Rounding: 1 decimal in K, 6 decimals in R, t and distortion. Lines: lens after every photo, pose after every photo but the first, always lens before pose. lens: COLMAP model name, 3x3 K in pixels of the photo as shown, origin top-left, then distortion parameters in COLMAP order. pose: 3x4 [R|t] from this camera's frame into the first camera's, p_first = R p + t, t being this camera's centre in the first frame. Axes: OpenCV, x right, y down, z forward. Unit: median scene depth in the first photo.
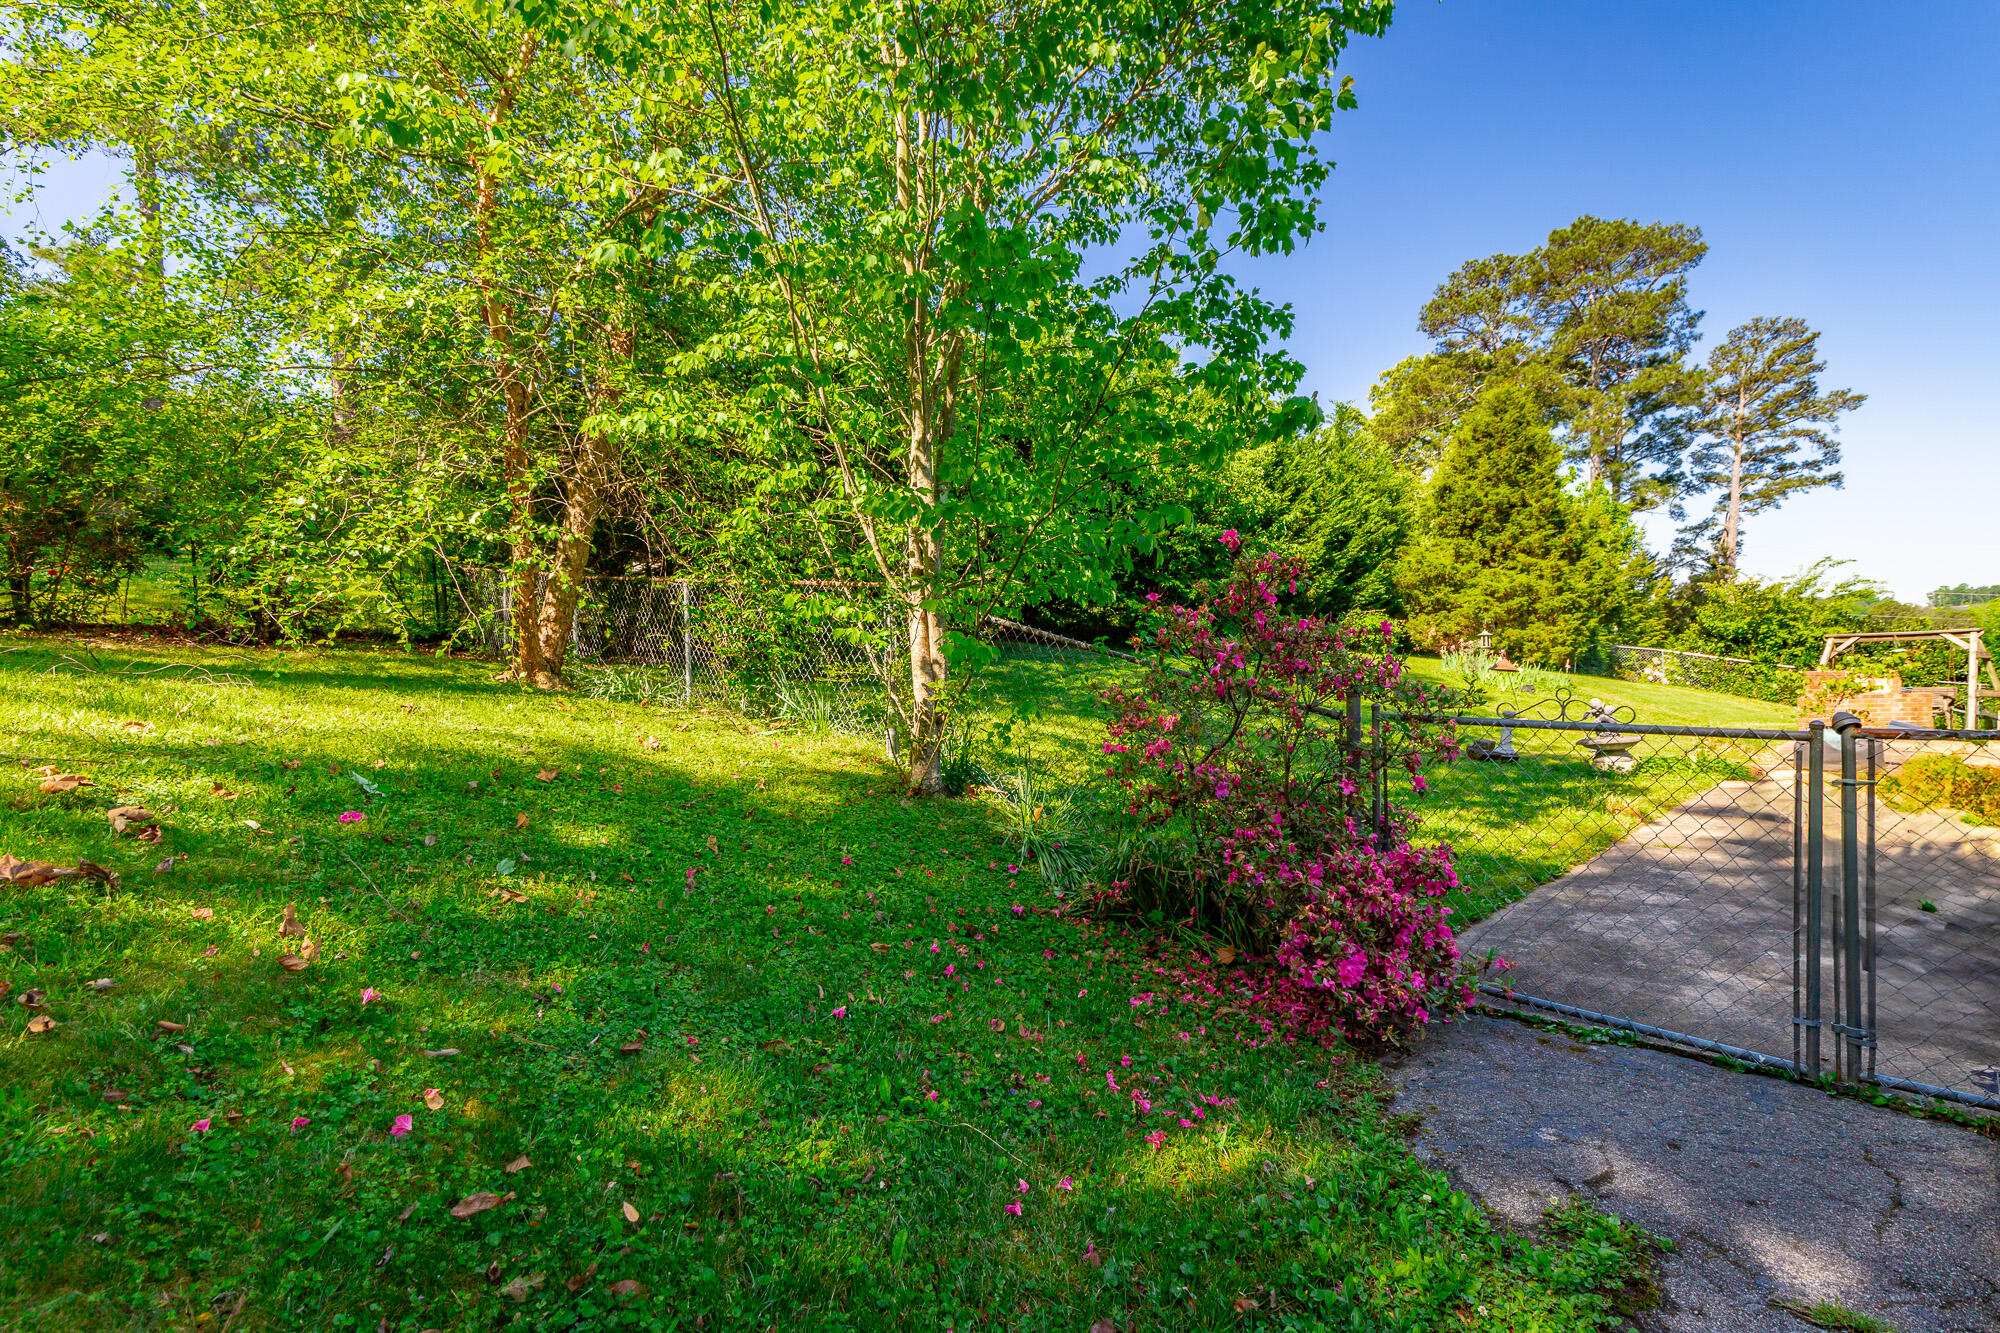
lens RADIAL K [[896.7, 0, 994.0], [0, 896.7, 682.6], [0, 0, 1]] dist [0.000869, -0.000180]
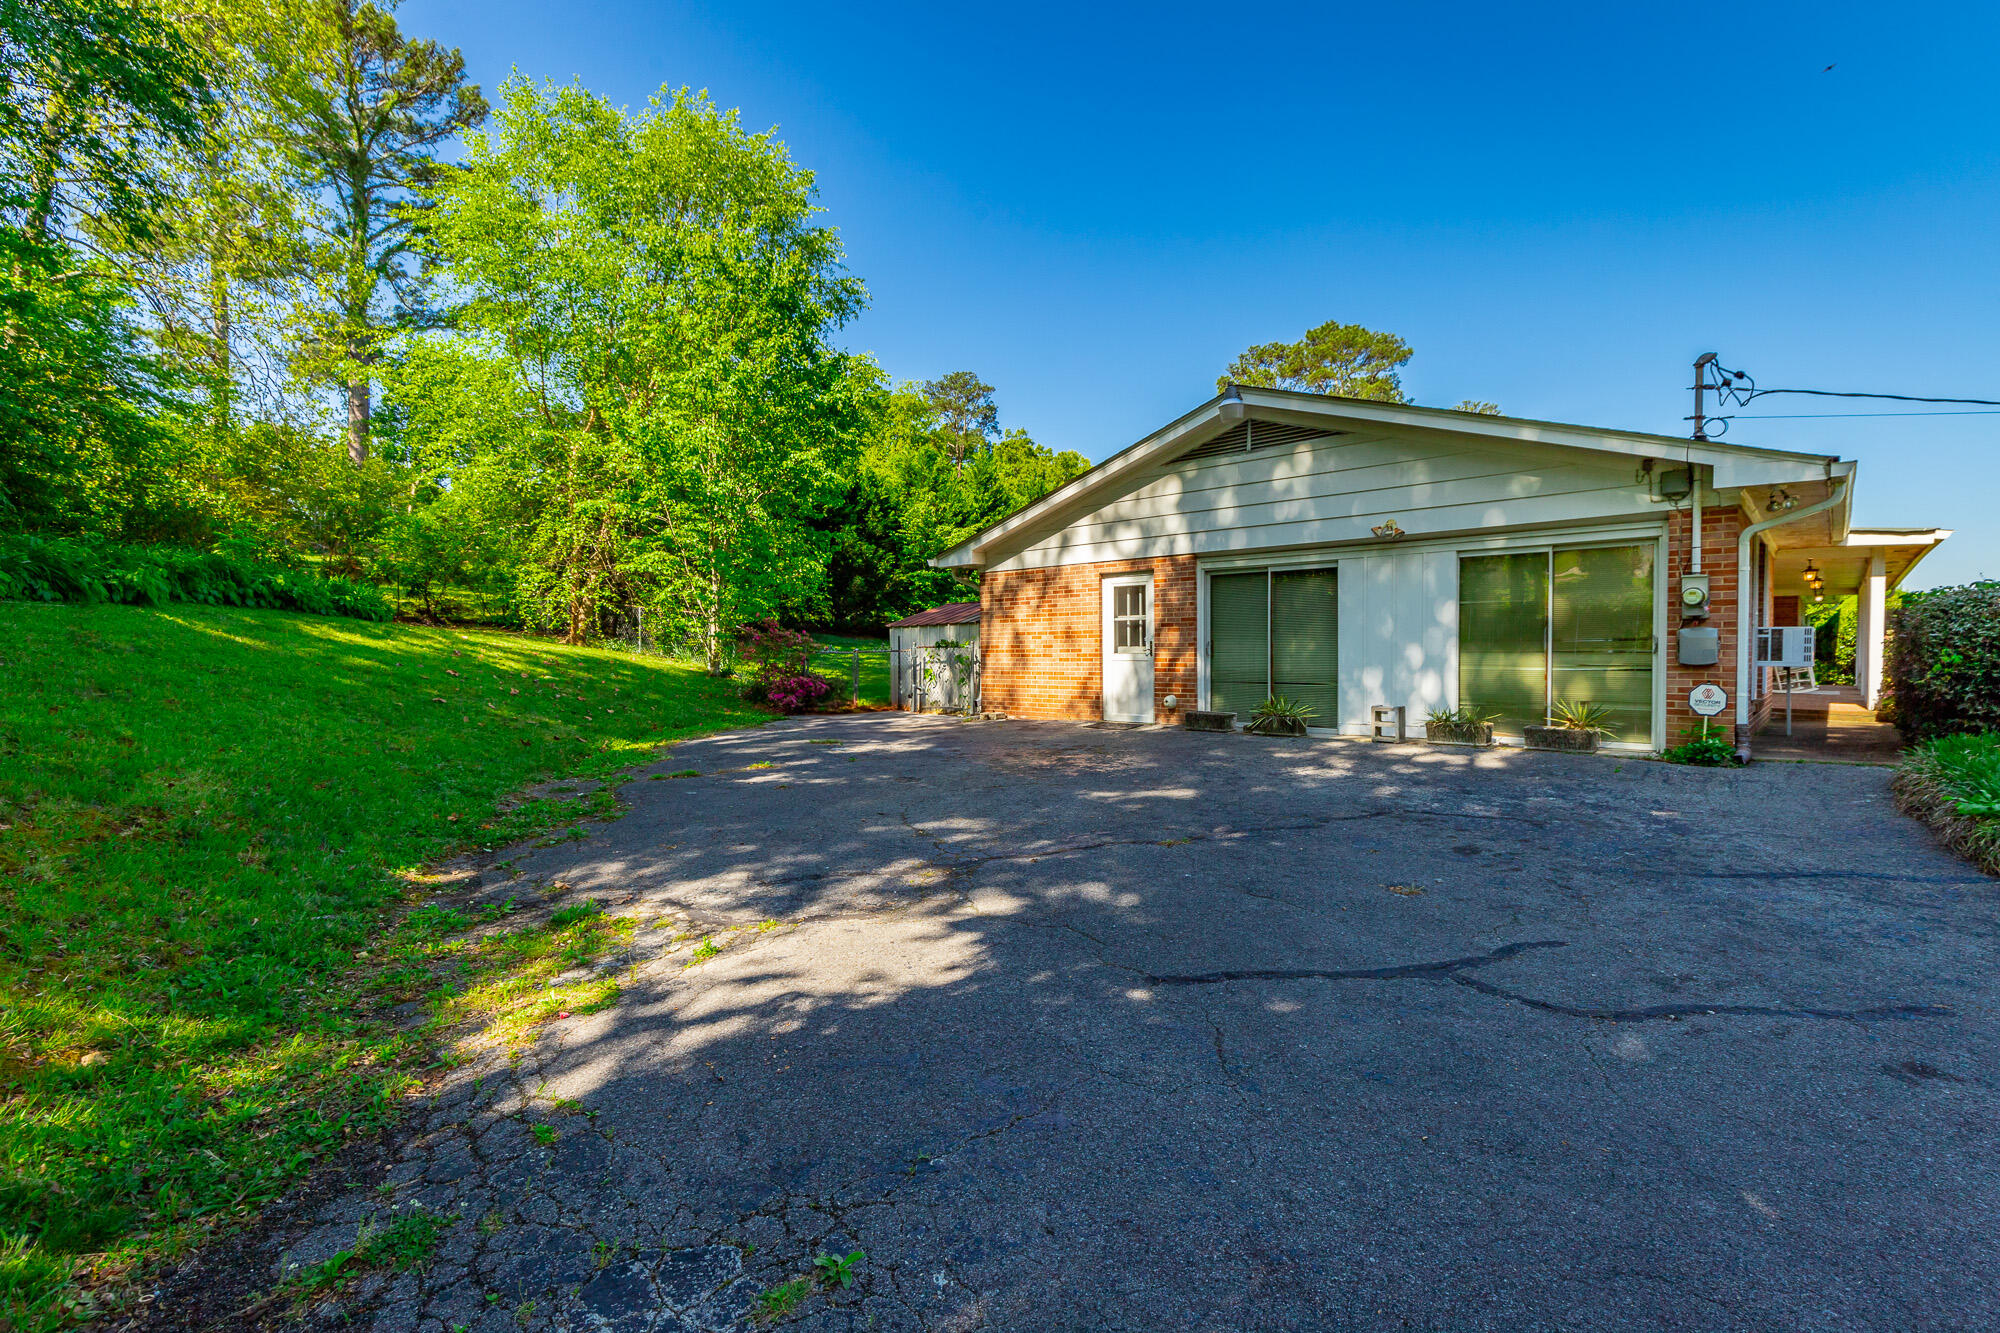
lens RADIAL K [[923.0, 0, 1001.6], [0, 923.0, 656.7], [0, 0, 1]] dist [0.002246, -0.000177]
pose [[0.996311, 0.020665, 0.083294, 0.075220], [-0.018503, 0.999474, -0.026645, 0.013305], [-0.083800, 0.025005, 0.996169, -0.273041]]
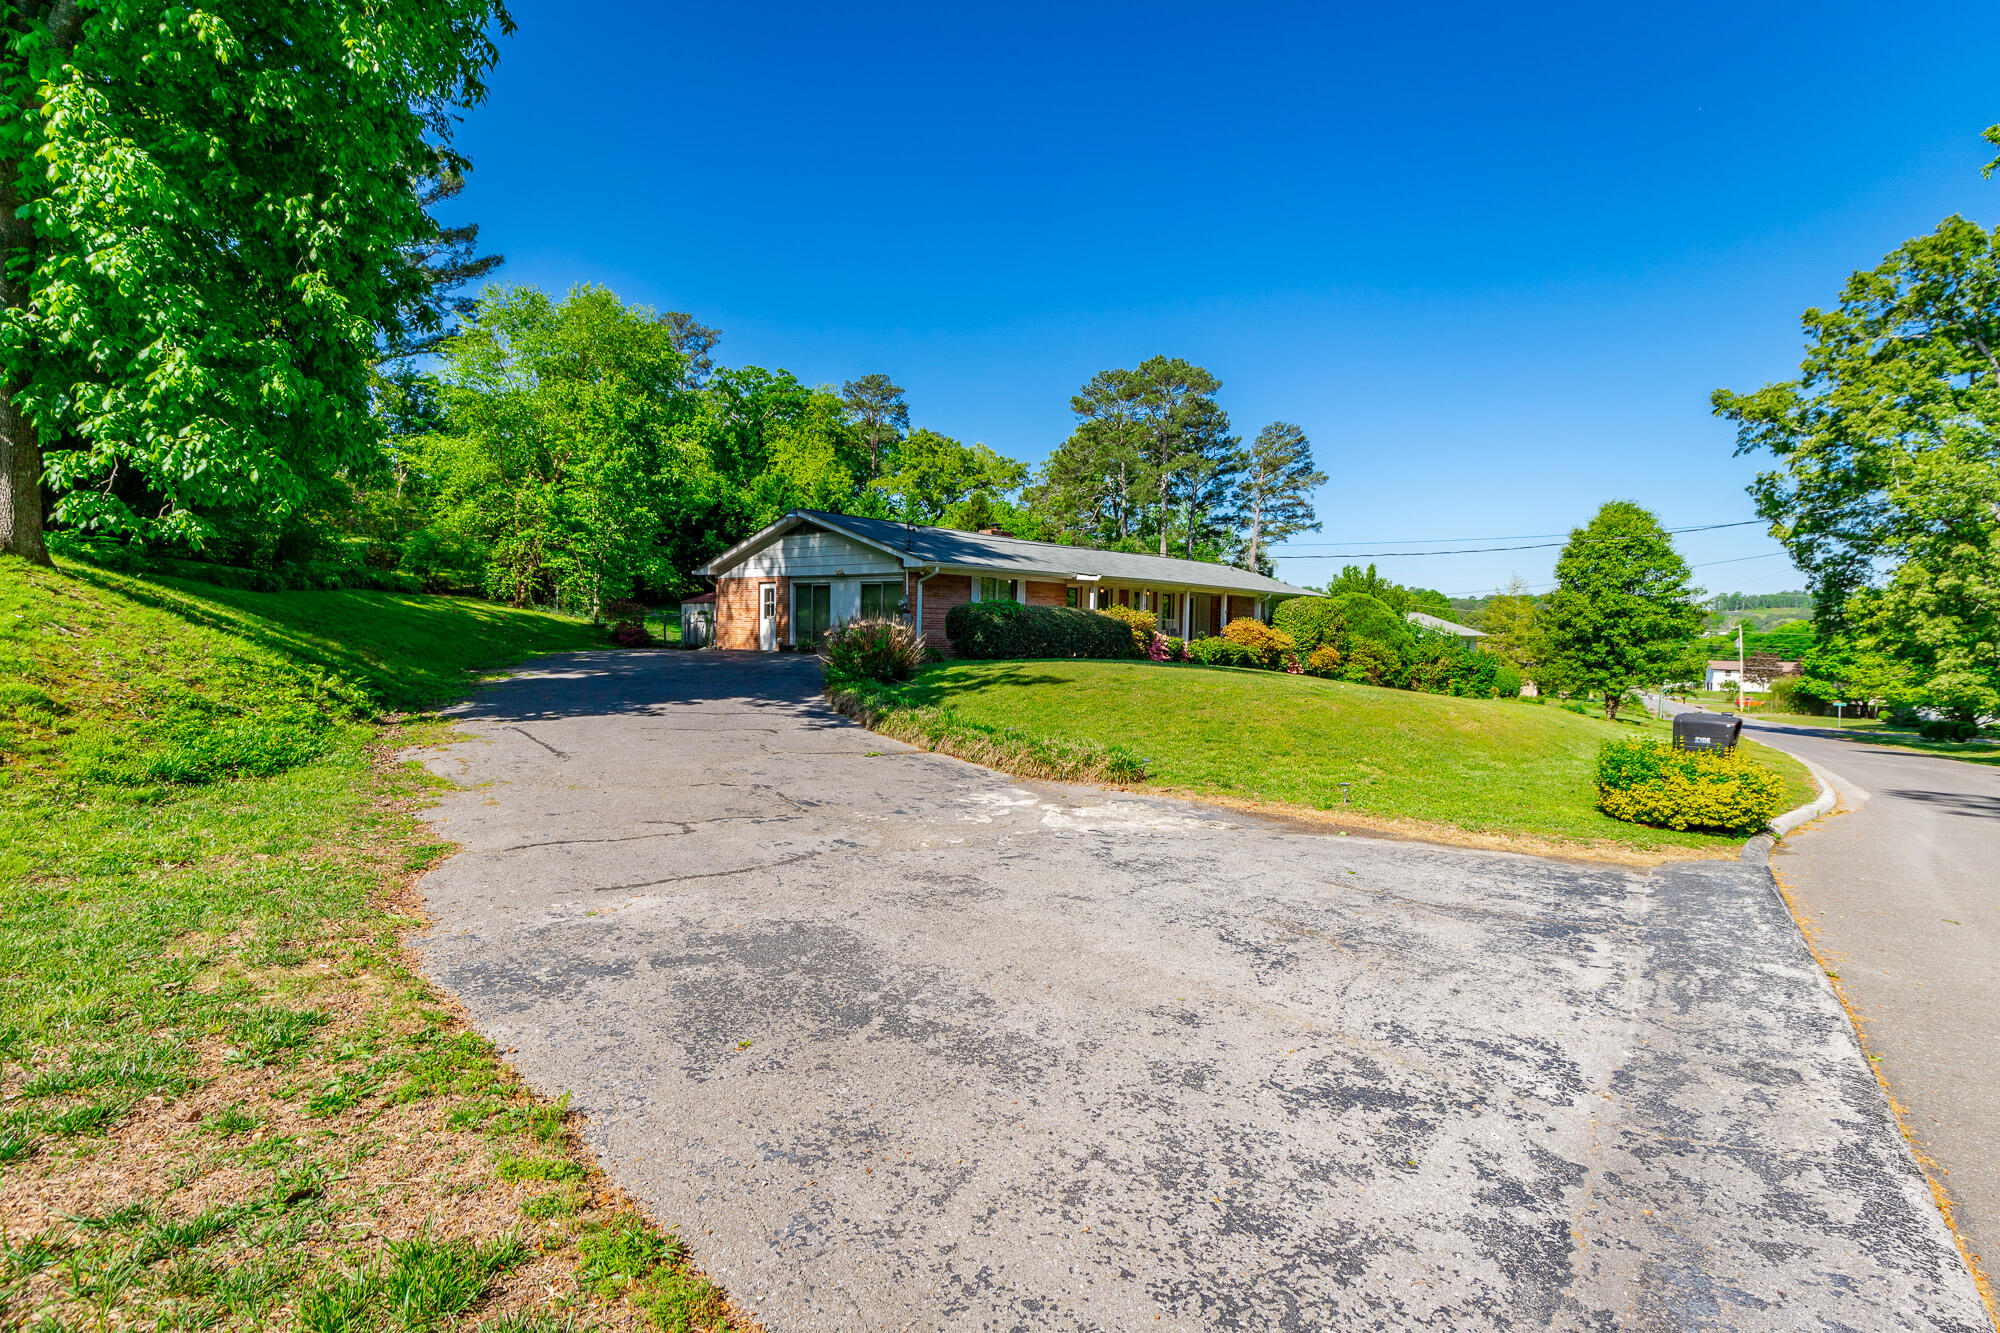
lens RADIAL K [[936.6, 0, 1018.3], [0, 936.6, 654.1], [0, 0, 1]] dist [0.000227, -0.000964]
pose [[0.991307, 0.039385, 0.125535, 0.207399], [-0.040040, 0.999194, 0.002700, 0.018864], [-0.125327, -0.007703, 0.992086, -0.600179]]
